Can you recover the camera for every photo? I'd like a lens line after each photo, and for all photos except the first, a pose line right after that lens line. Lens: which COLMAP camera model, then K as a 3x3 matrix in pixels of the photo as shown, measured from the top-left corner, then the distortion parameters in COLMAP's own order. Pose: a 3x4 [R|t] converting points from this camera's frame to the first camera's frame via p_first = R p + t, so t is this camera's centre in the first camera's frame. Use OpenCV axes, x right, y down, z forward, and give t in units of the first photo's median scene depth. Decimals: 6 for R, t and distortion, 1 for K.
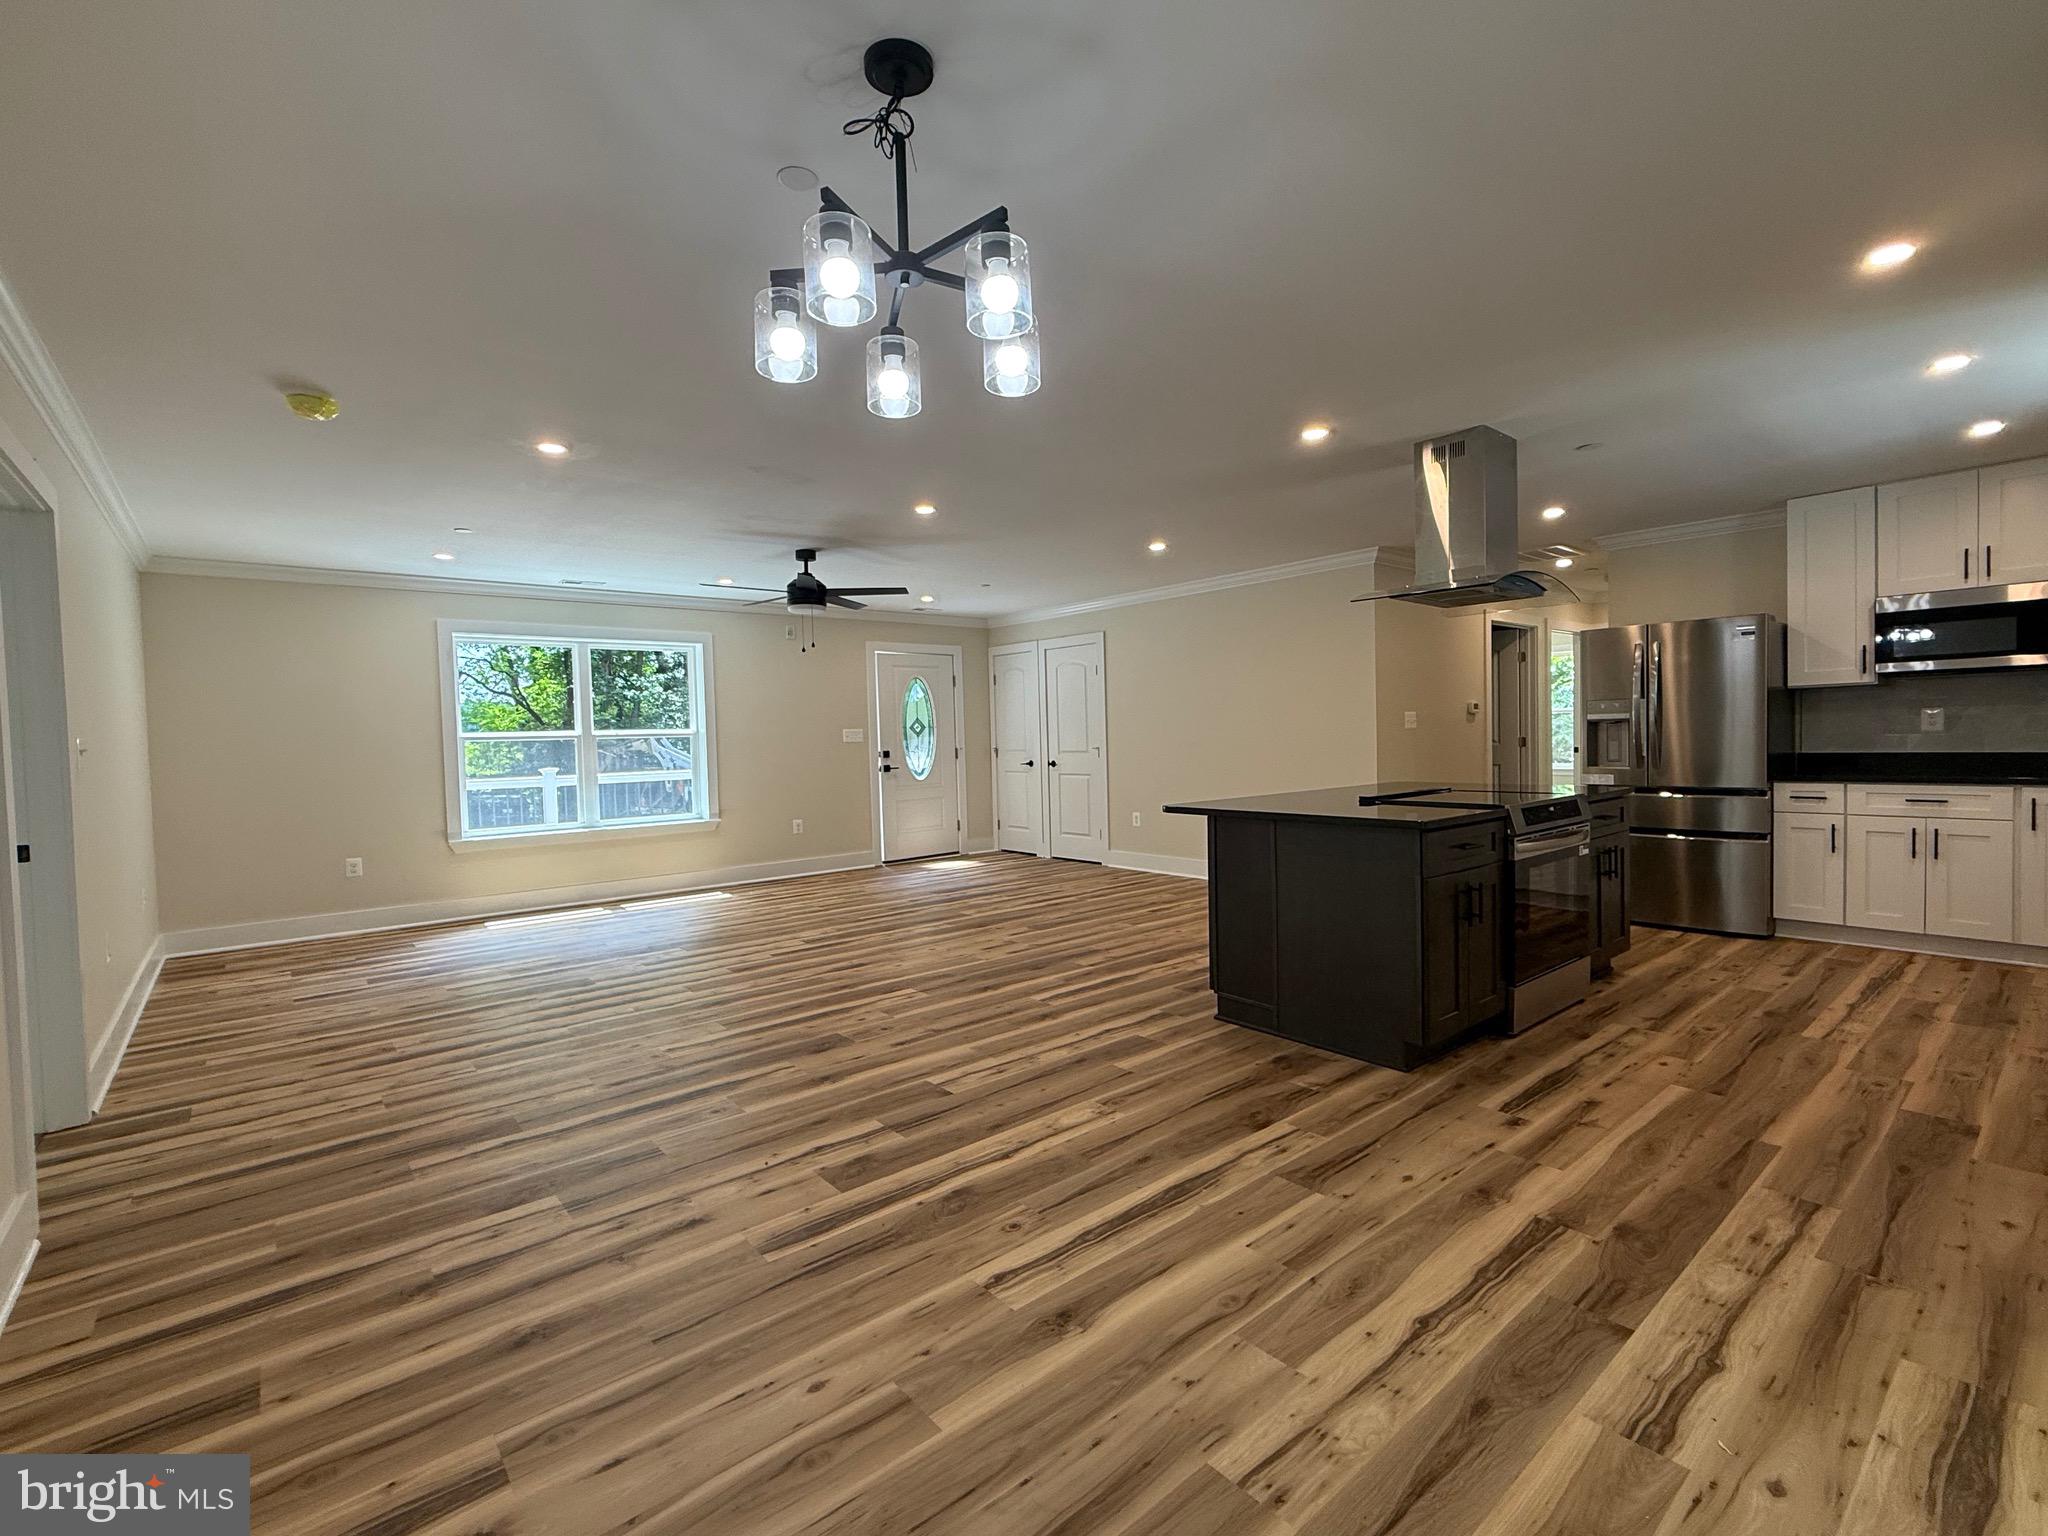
lens RADIAL K [[923.7, 0, 1010.2], [0, 923.7, 769.5], [0, 0, 1]] dist [-0.001000, 0.000399]
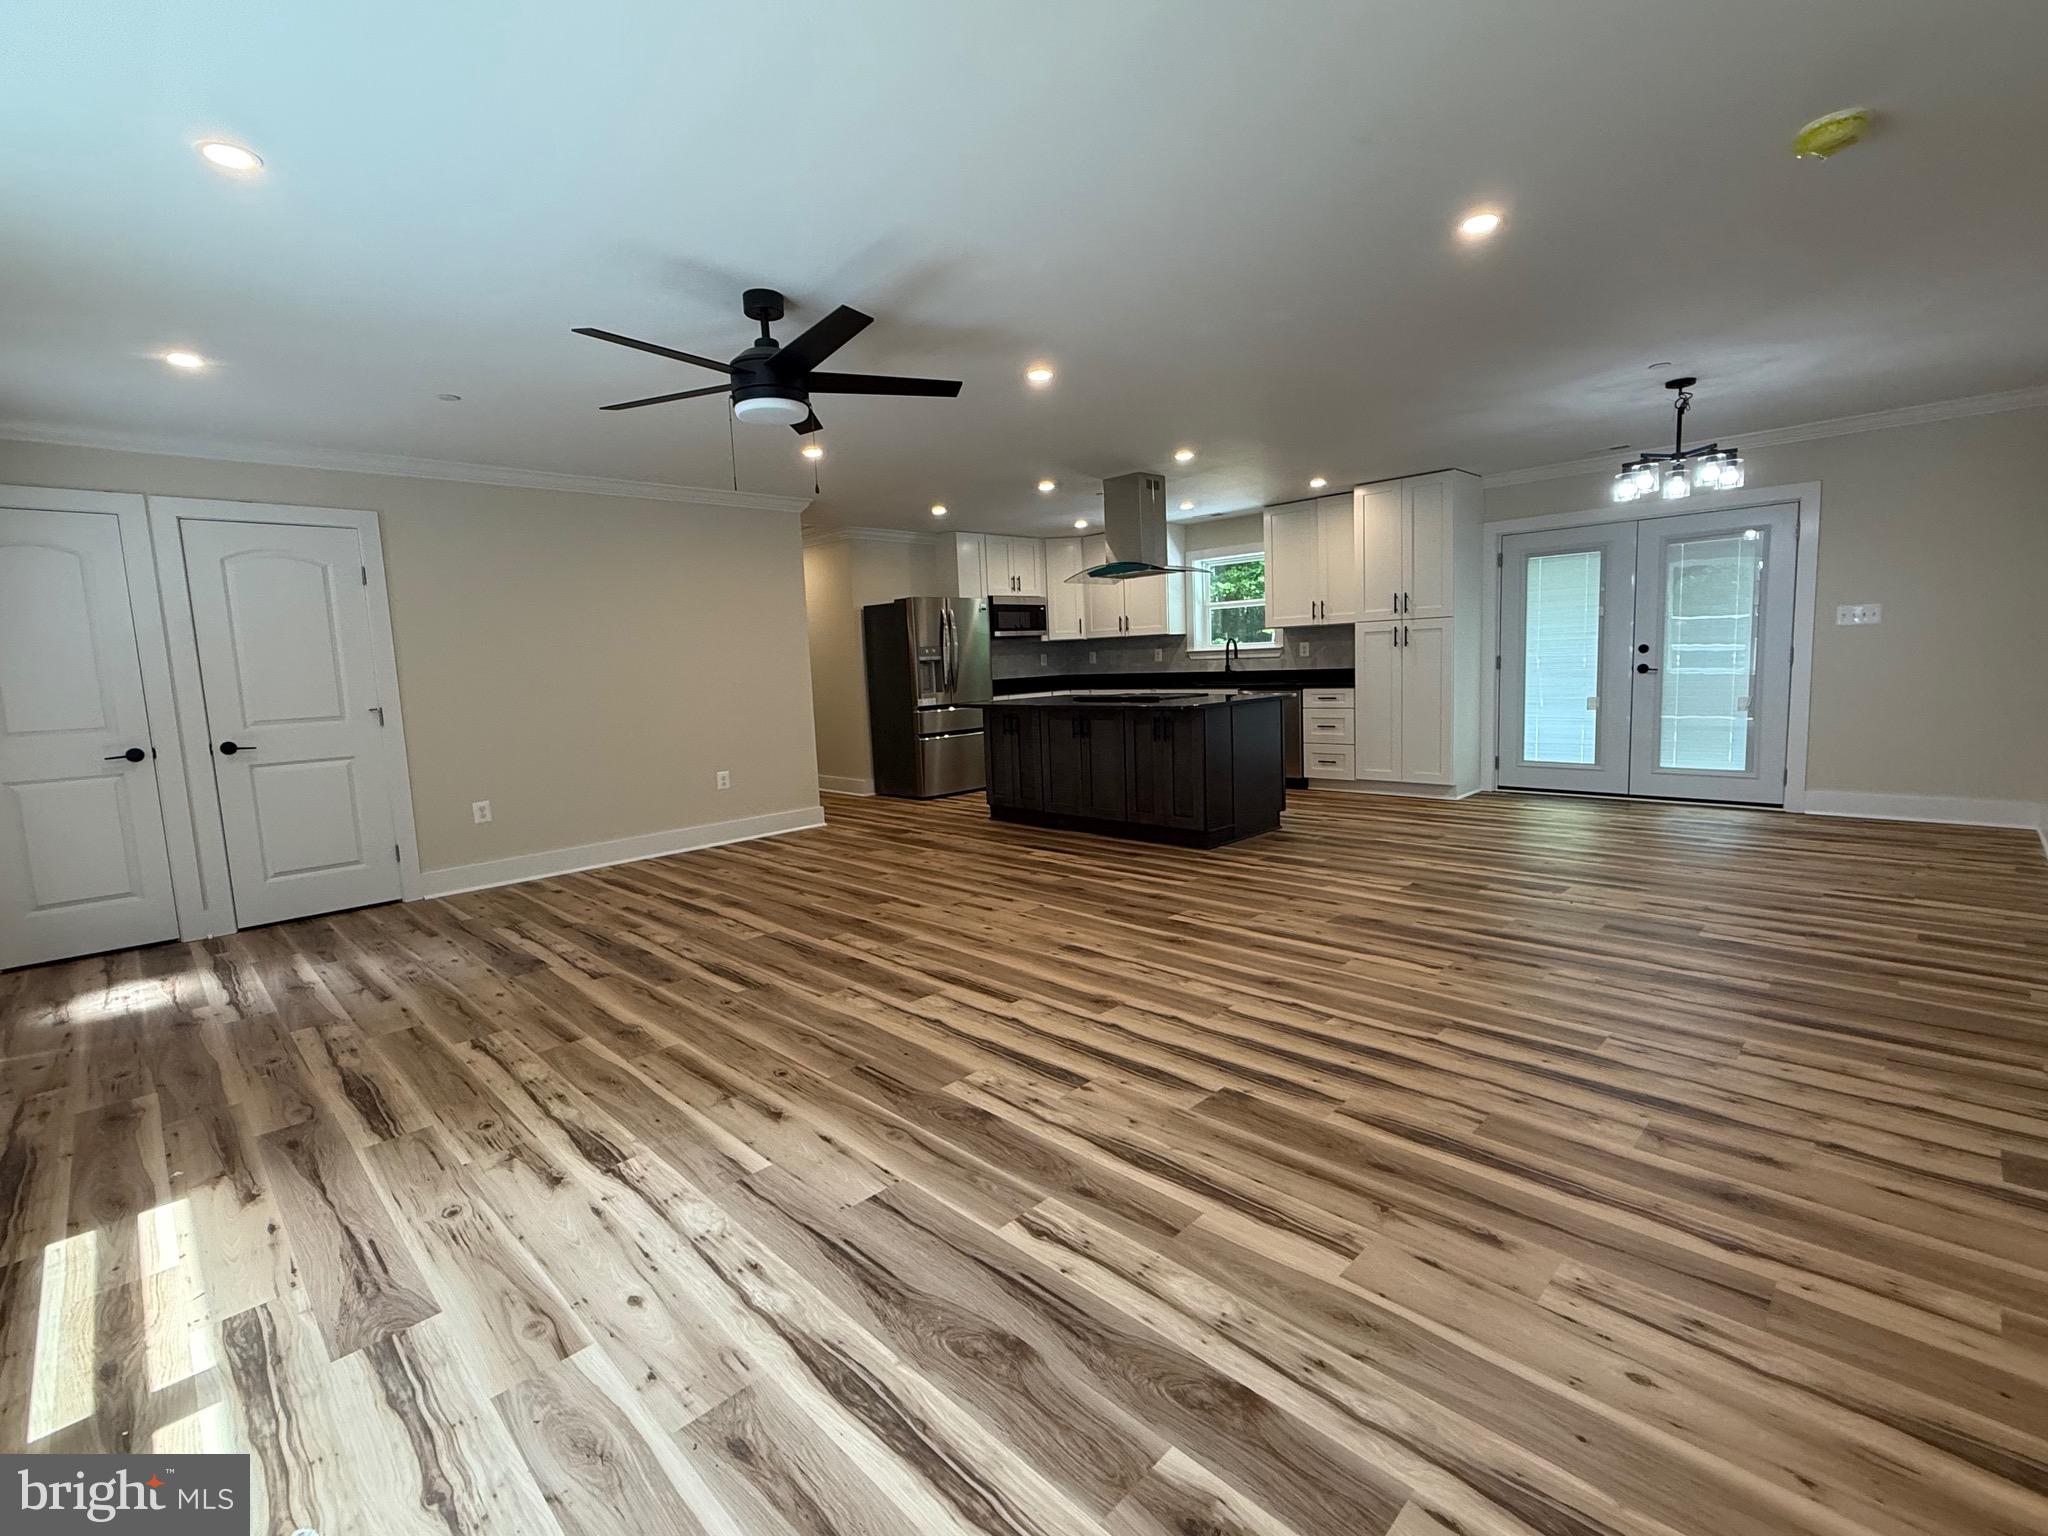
lens RADIAL K [[923.7, 0, 1041.4], [0, 923.7, 767.7], [0, 0, 1]] dist [-0.001000, 0.000399]
pose [[-0.109567, -0.087061, 0.990159, -1.147593], [0.082344, 0.991938, 0.096329, -0.017973], [-0.990563, 0.092088, -0.101515, 1.371118]]
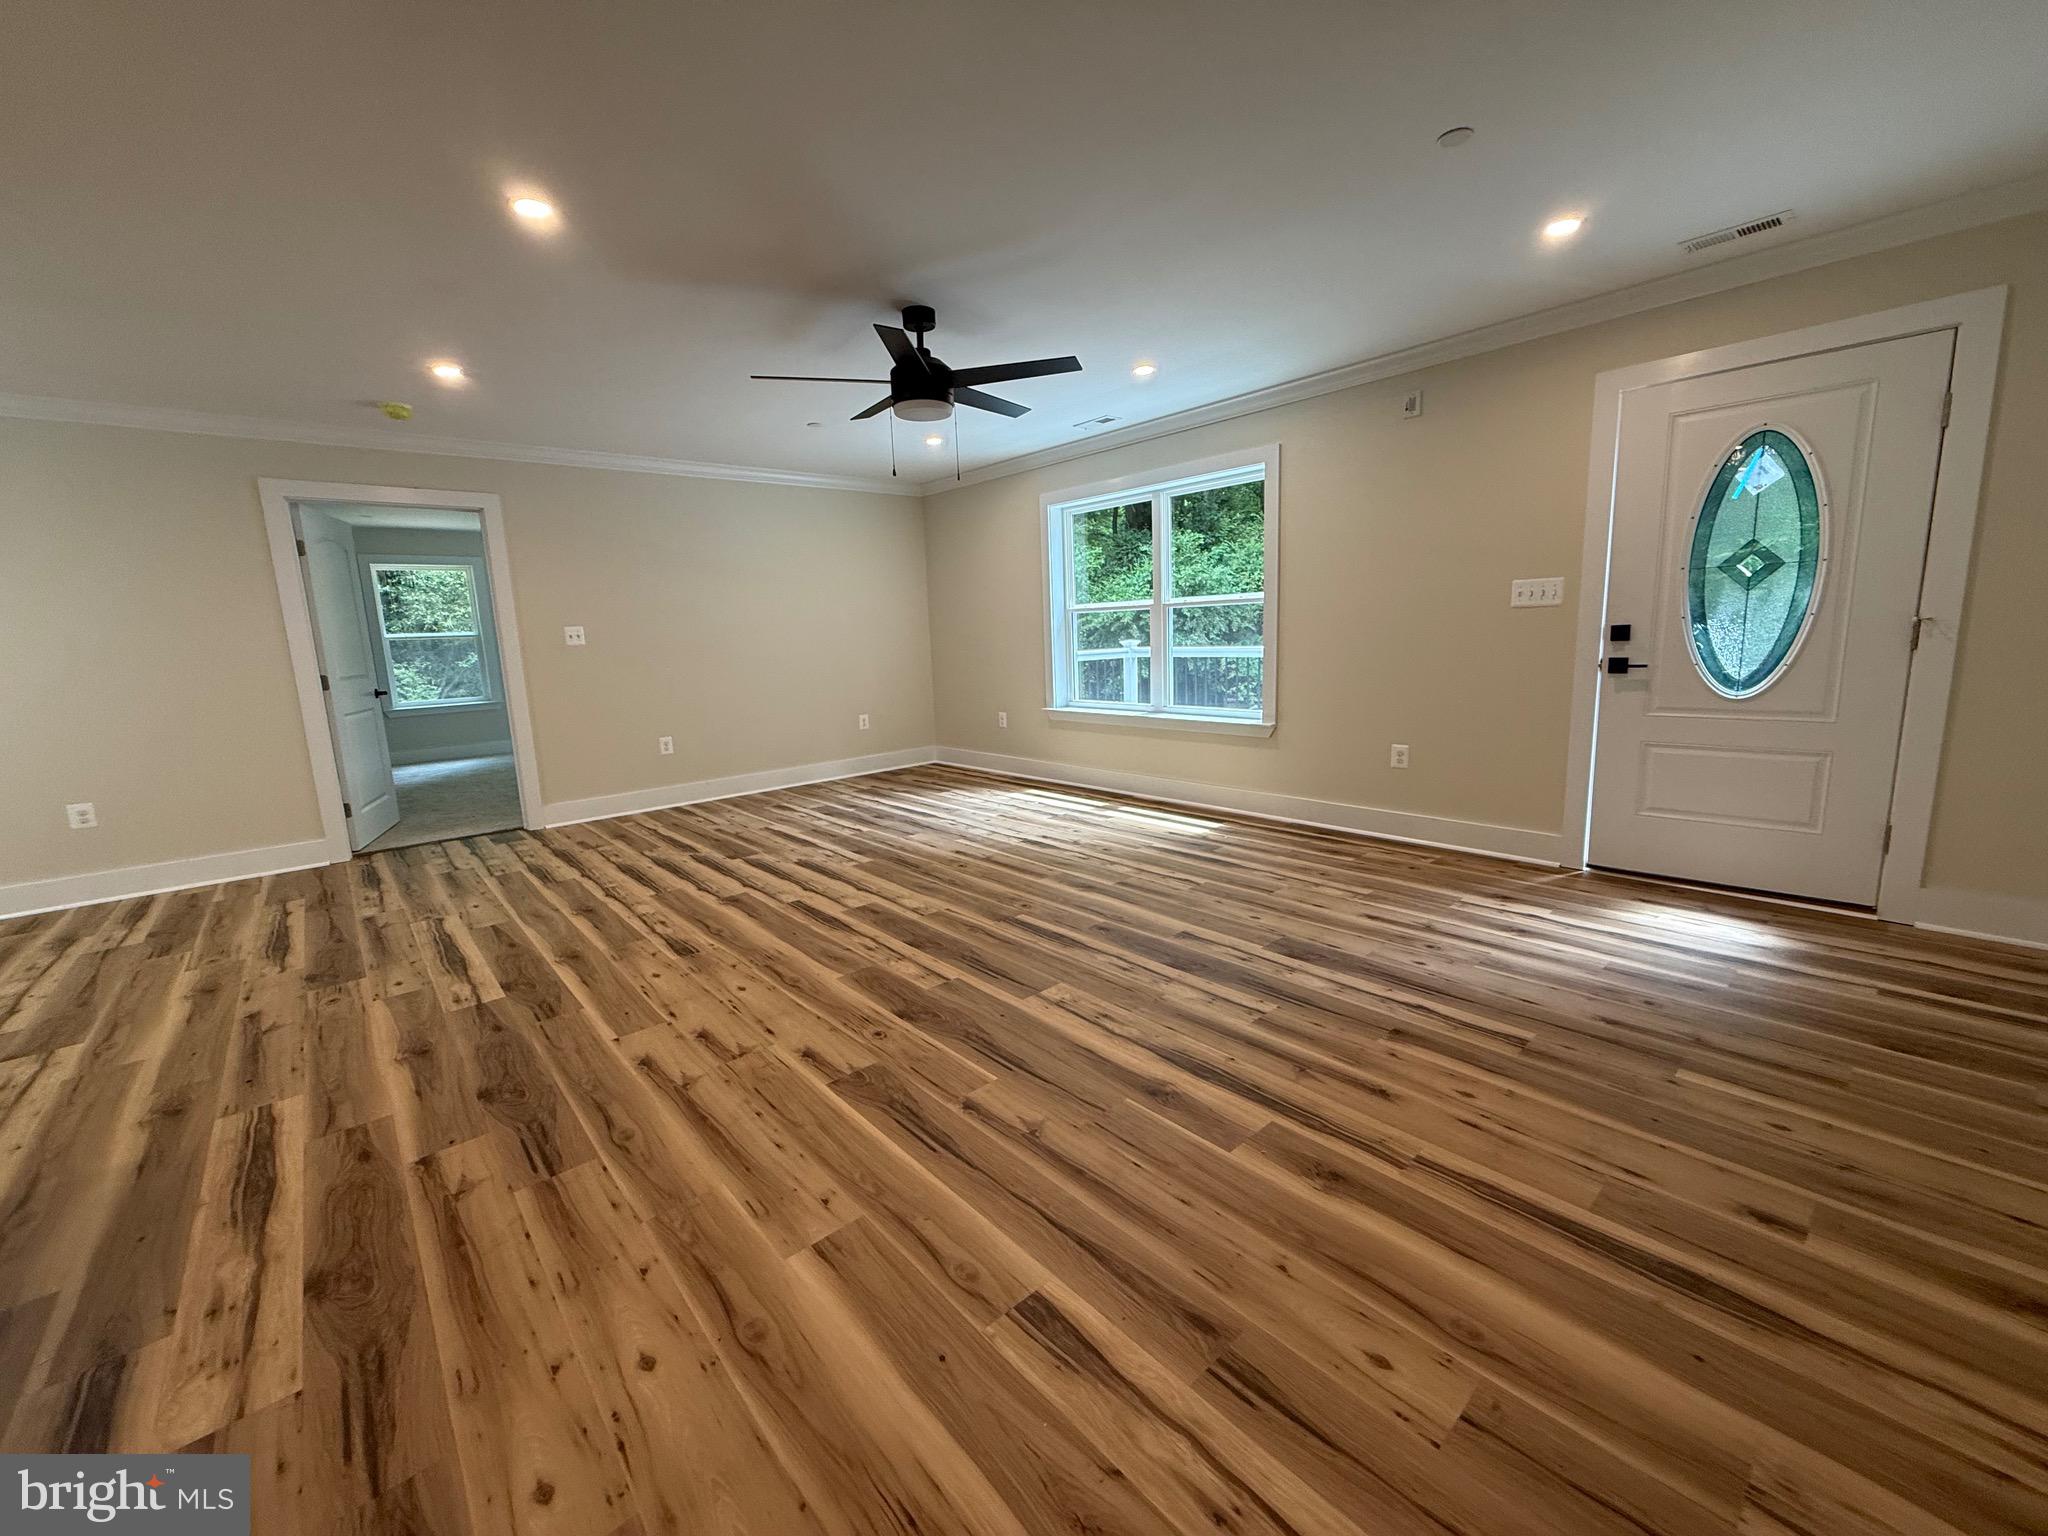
lens RADIAL K [[814.6, 0, 1026.7], [0, 814.6, 760.2], [0, 0, 1]] dist [0.003118, 0.000055]
pose [[0.036203, 0.186328, -0.981820, 0.552788], [-0.000194, 0.982466, 0.186443, -0.065408], [0.999344, -0.006559, 0.035604, 1.563469]]
